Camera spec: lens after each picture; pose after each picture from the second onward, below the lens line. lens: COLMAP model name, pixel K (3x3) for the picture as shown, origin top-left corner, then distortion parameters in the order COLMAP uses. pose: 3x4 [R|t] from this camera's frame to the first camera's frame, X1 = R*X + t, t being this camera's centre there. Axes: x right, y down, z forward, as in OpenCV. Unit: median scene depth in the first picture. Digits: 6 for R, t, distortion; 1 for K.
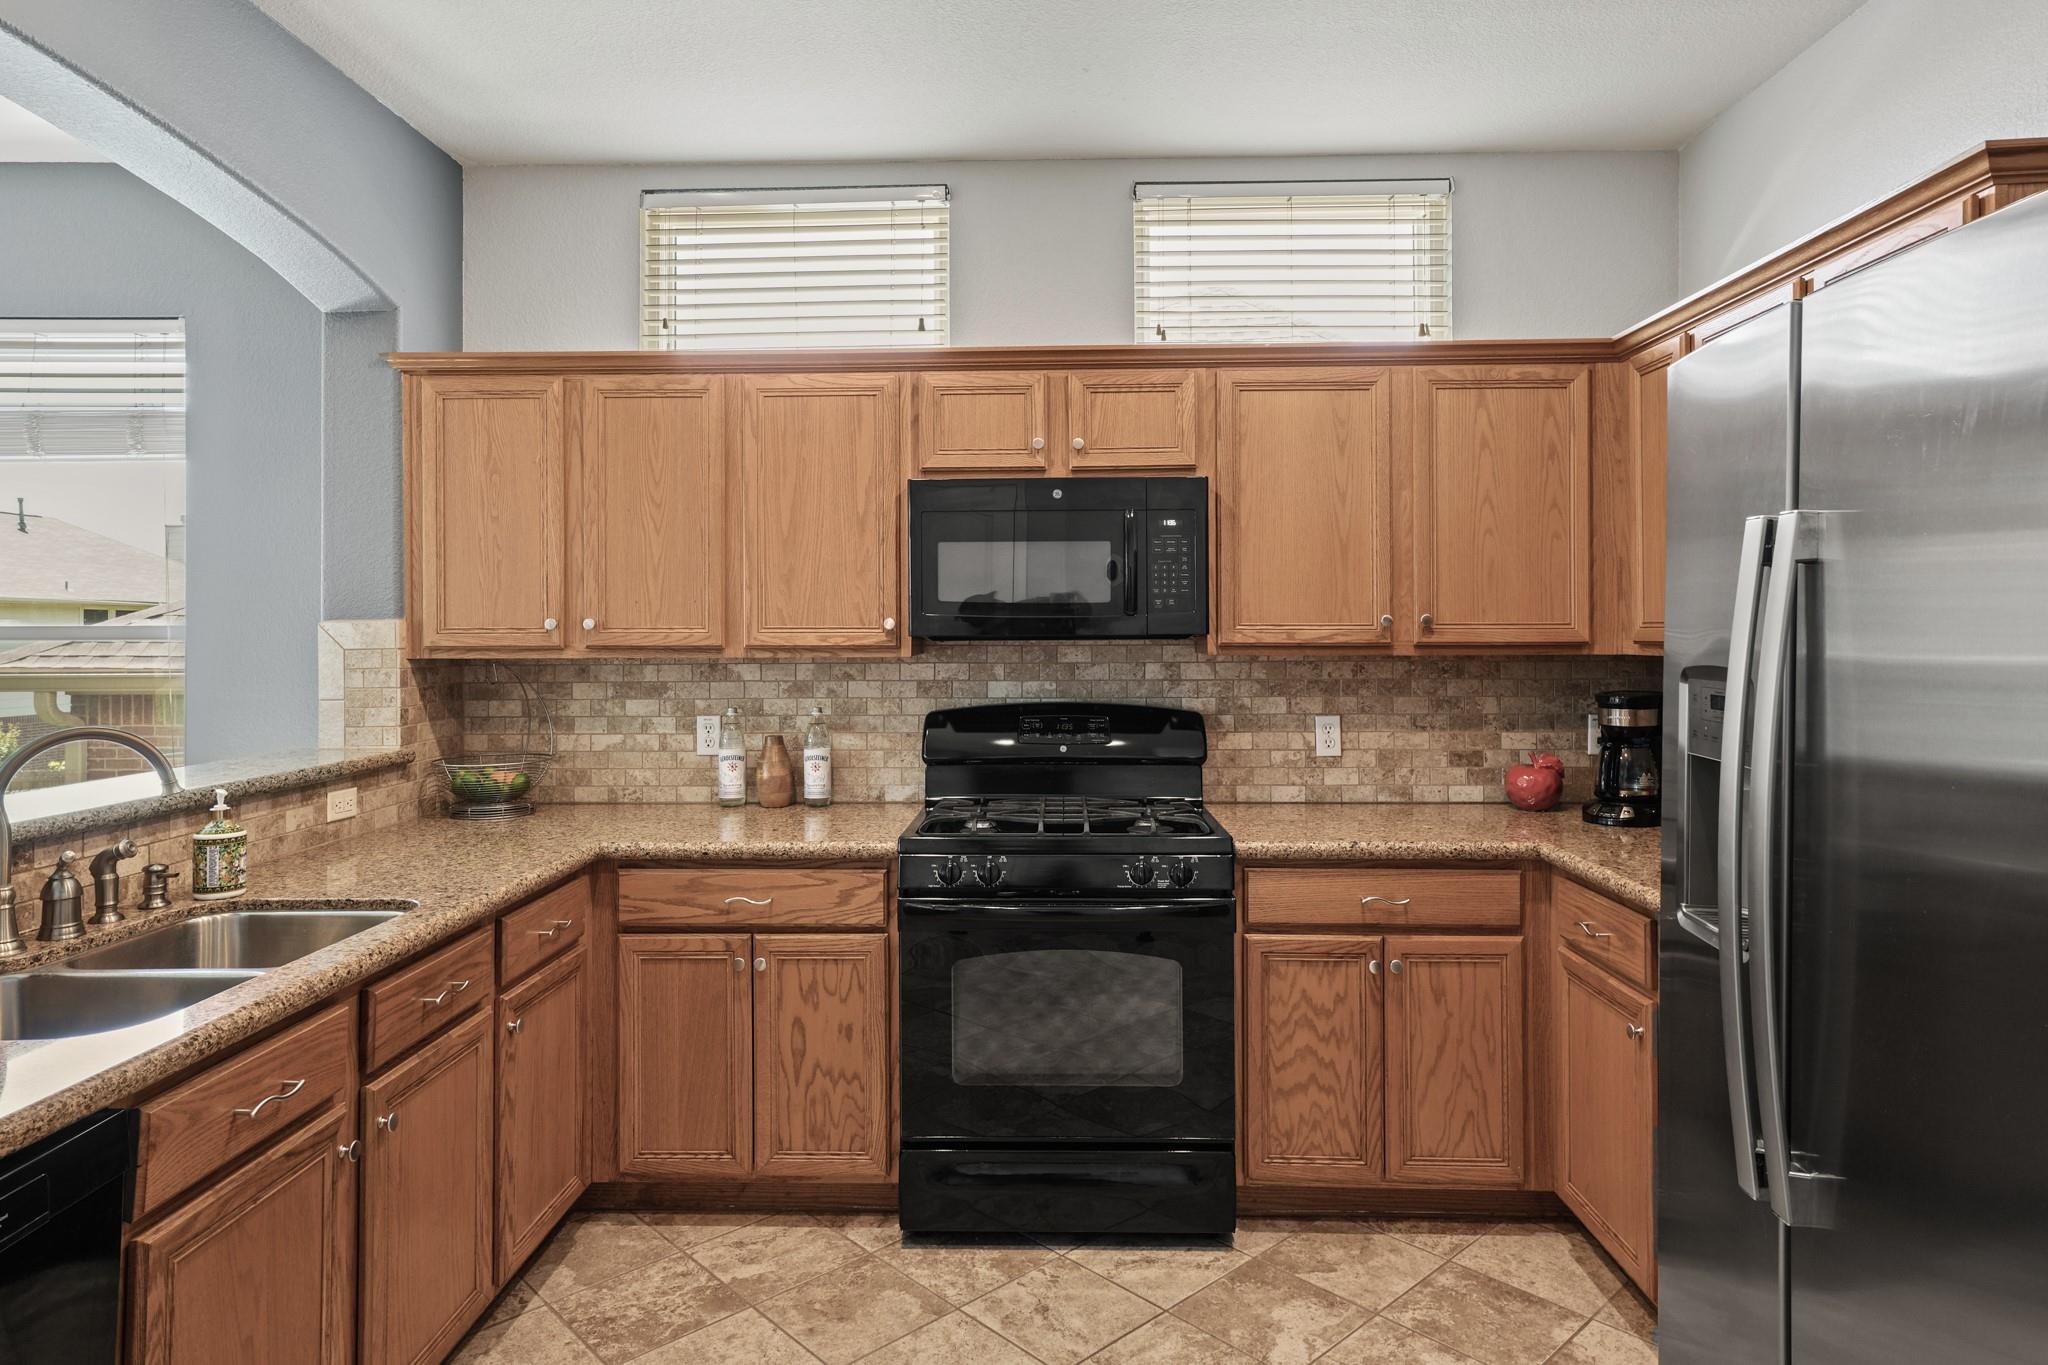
lens RADIAL K [[1200.9, 0, 1022.3], [0, 1200.9, 620.1], [0, 0, 1]] dist [-0.008602, 0.028555]
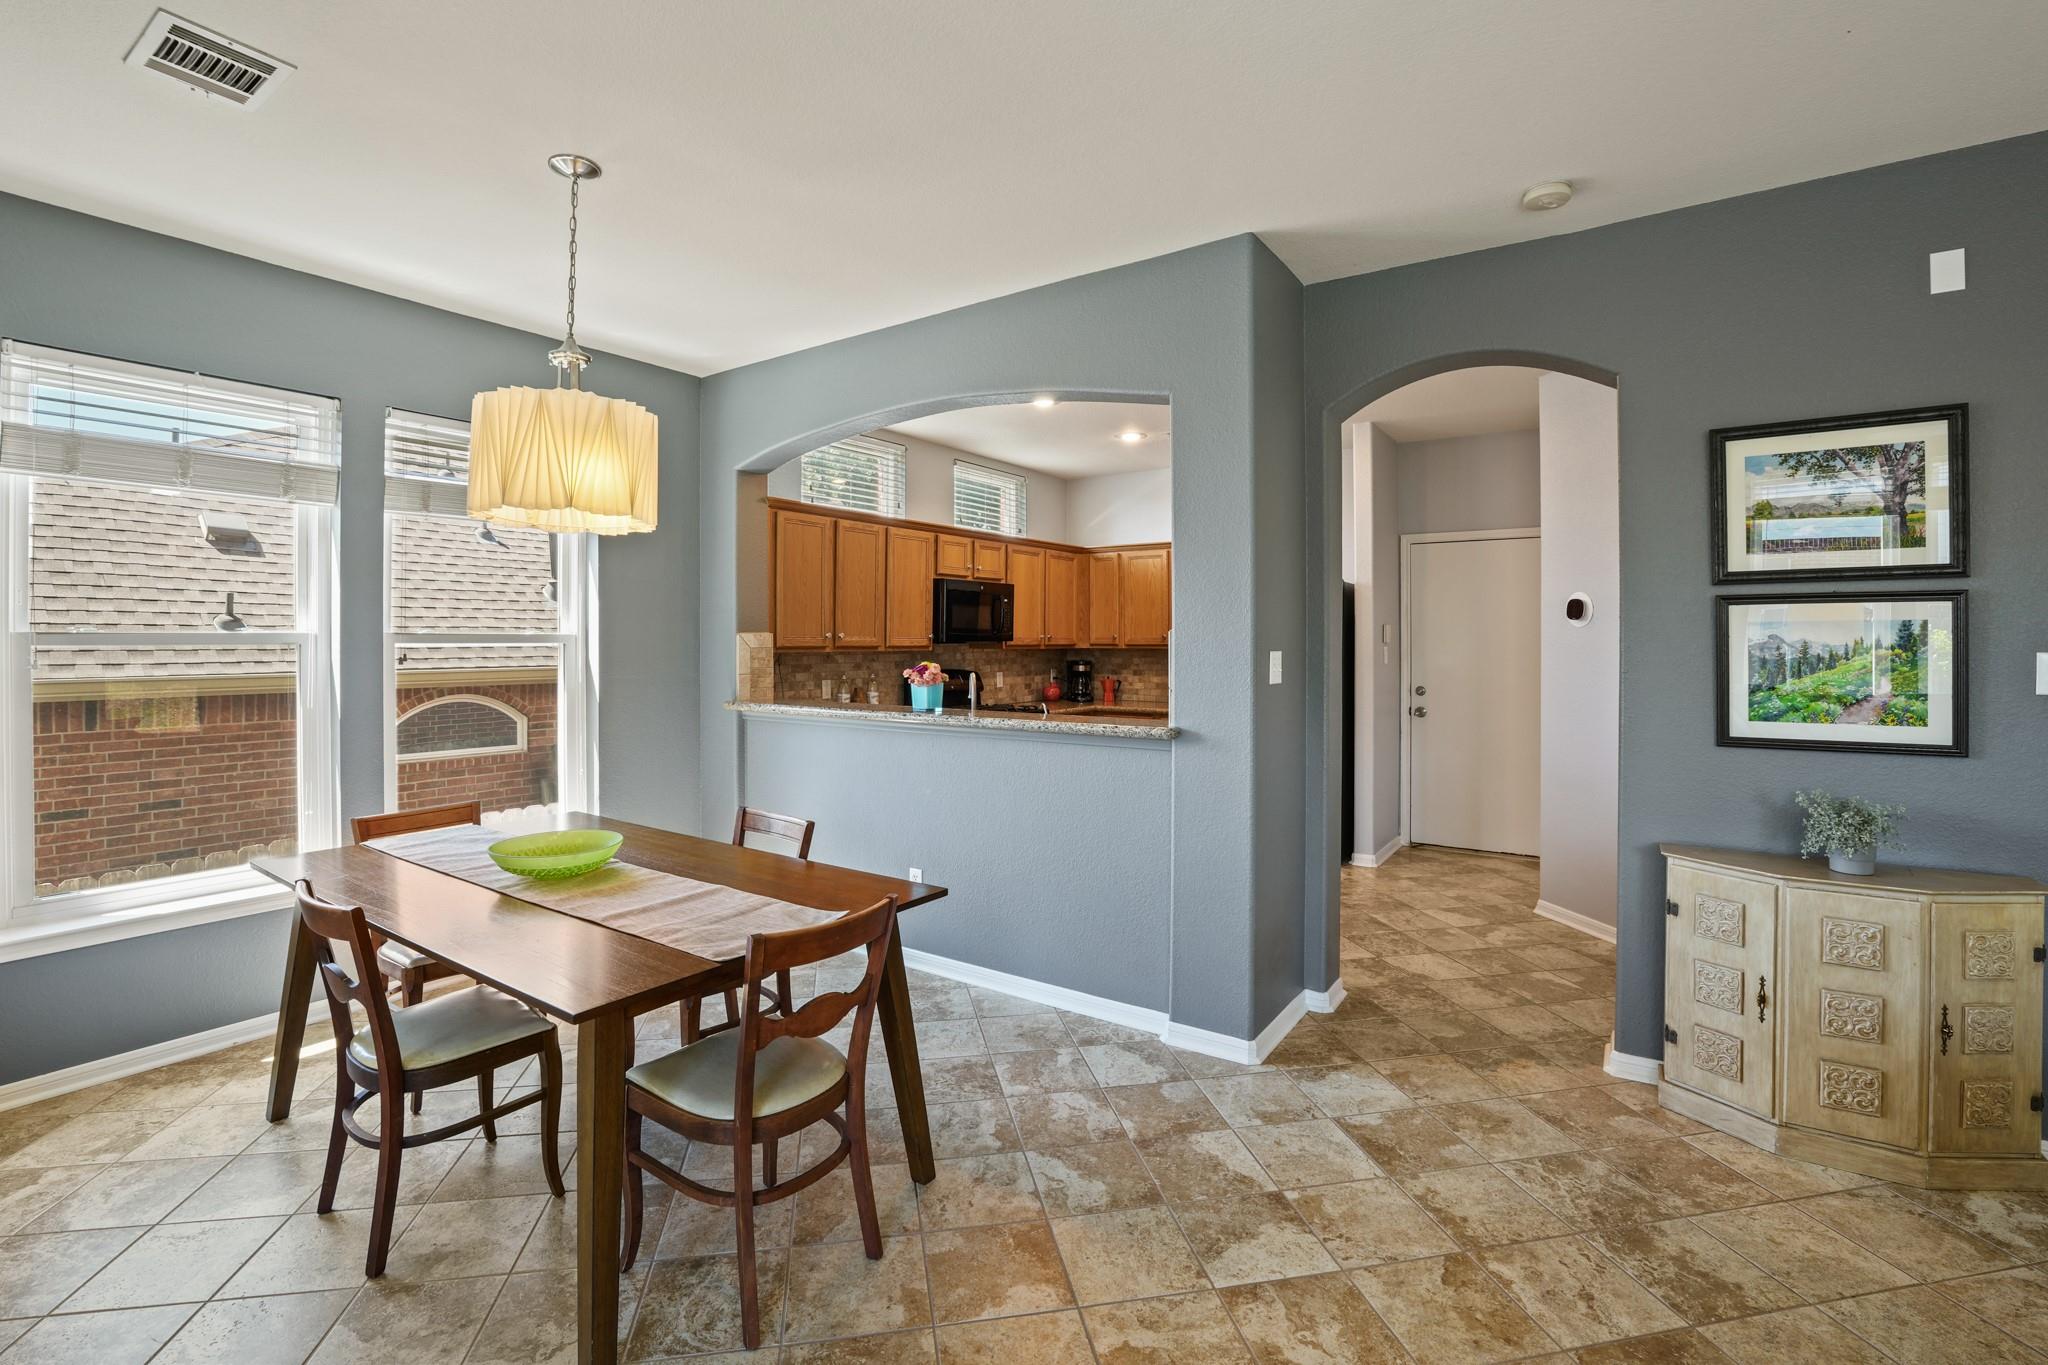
lens RADIAL K [[916.3, 0, 1016.9], [0, 916.3, 639.2], [0, 0, 1]] dist [-0.052337, 0.014745]
pose [[0.543897, 0.004823, 0.839138, -1.566264], [-0.010511, 0.999944, 0.001065, 0.004438], [-0.839086, -0.009399, 0.543917, -0.149735]]
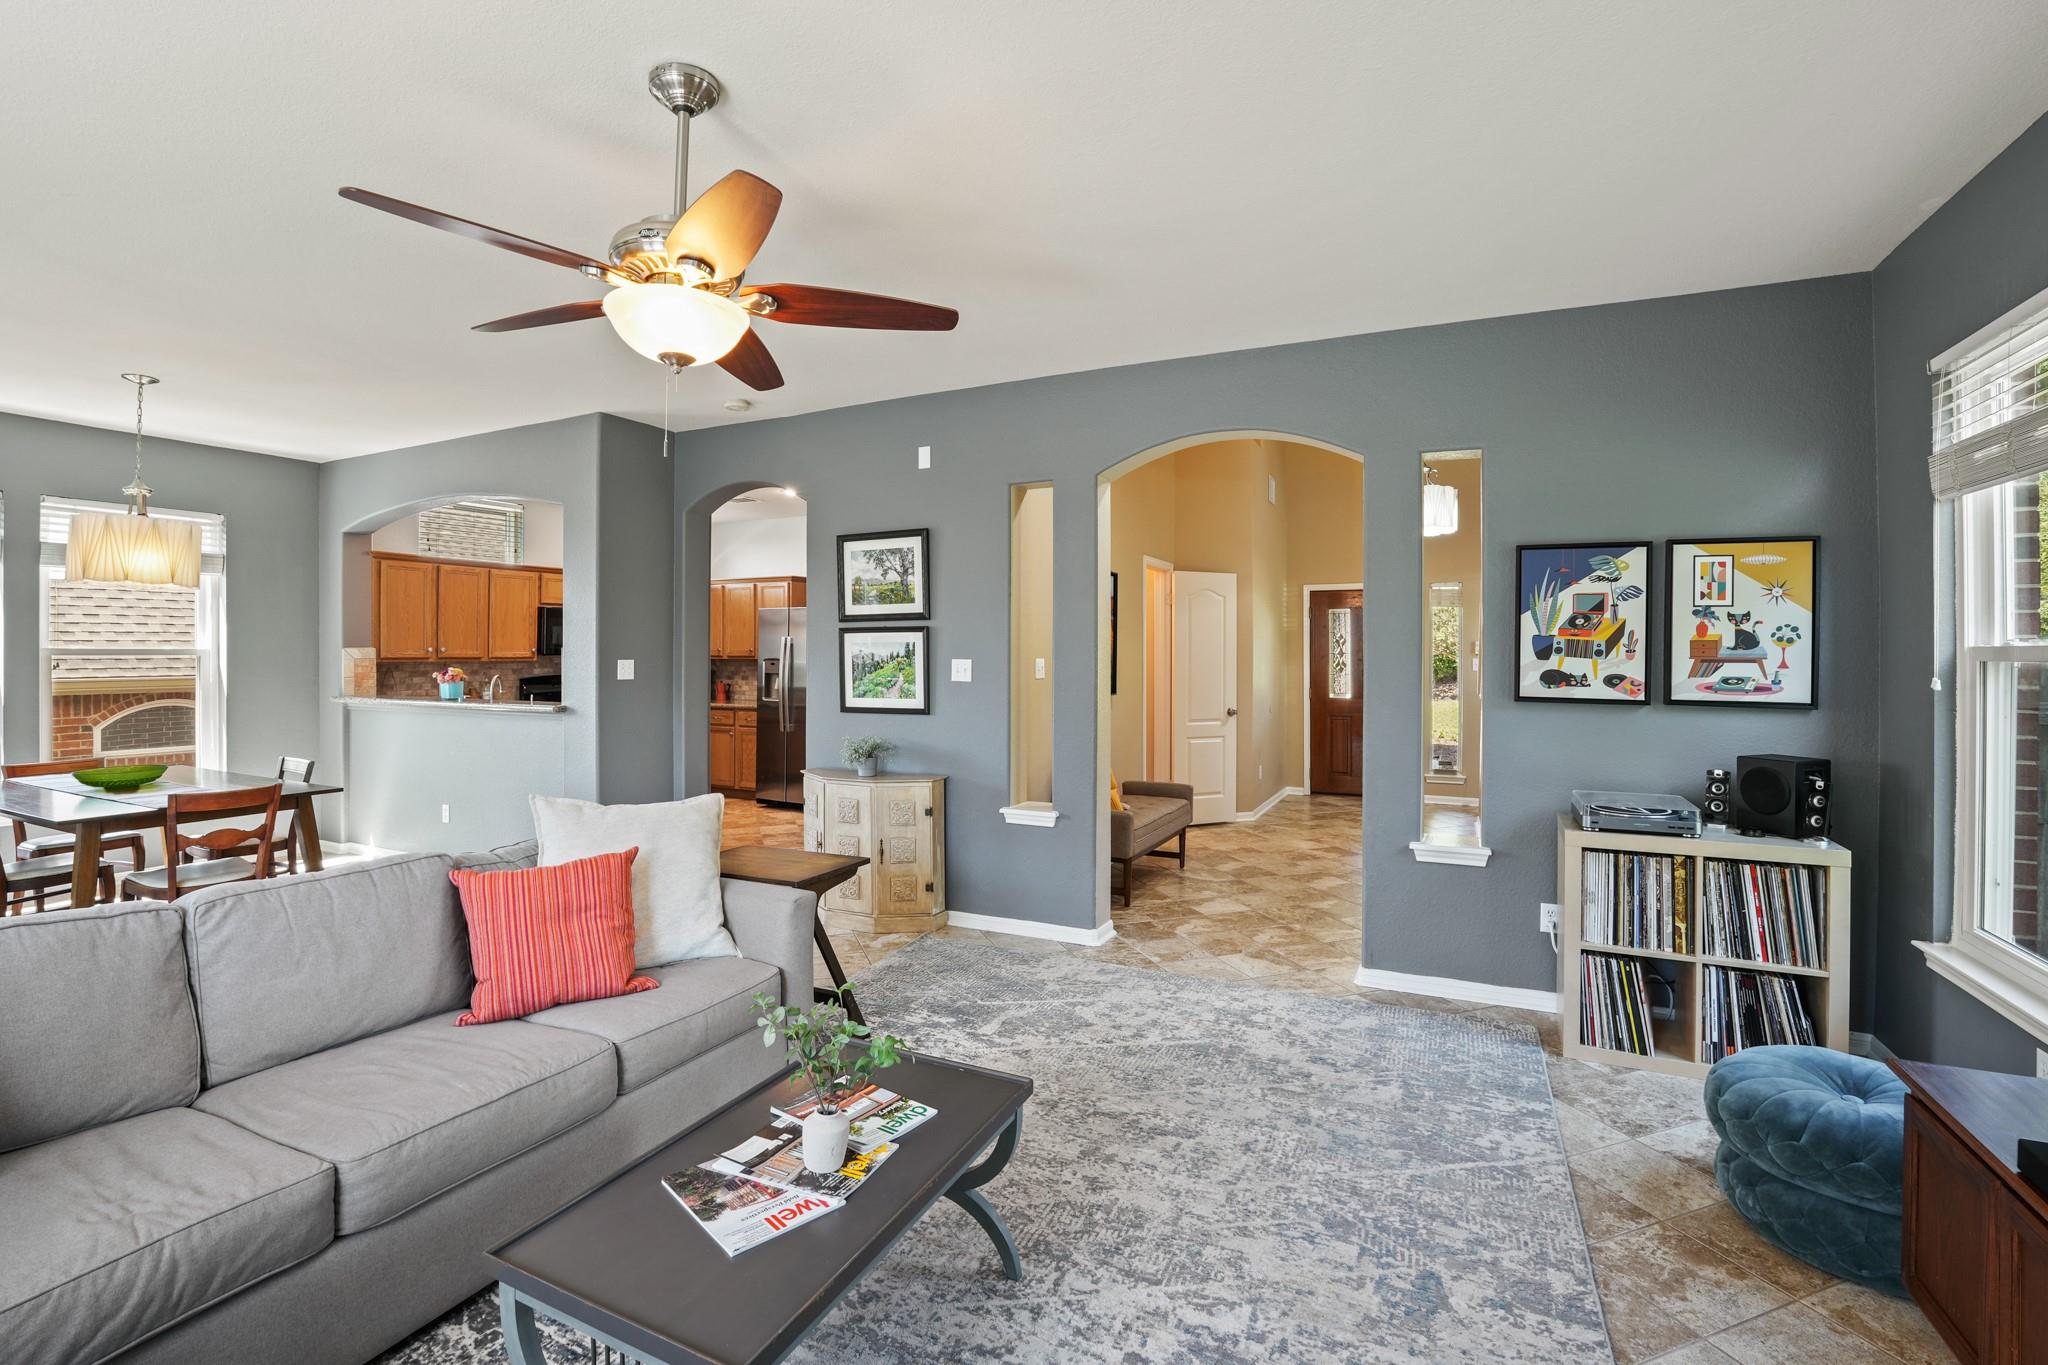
lens RADIAL K [[911.5, 0, 1021.6], [0, 911.5, 649.6], [0, 0, 1]] dist [-0.054801, 0.013640]
pose [[0.407019, 0.007511, 0.913389, -1.789106], [-0.010643, 0.999937, -0.003479, -0.004315], [-0.913358, -0.008305, 0.407074, -1.190278]]
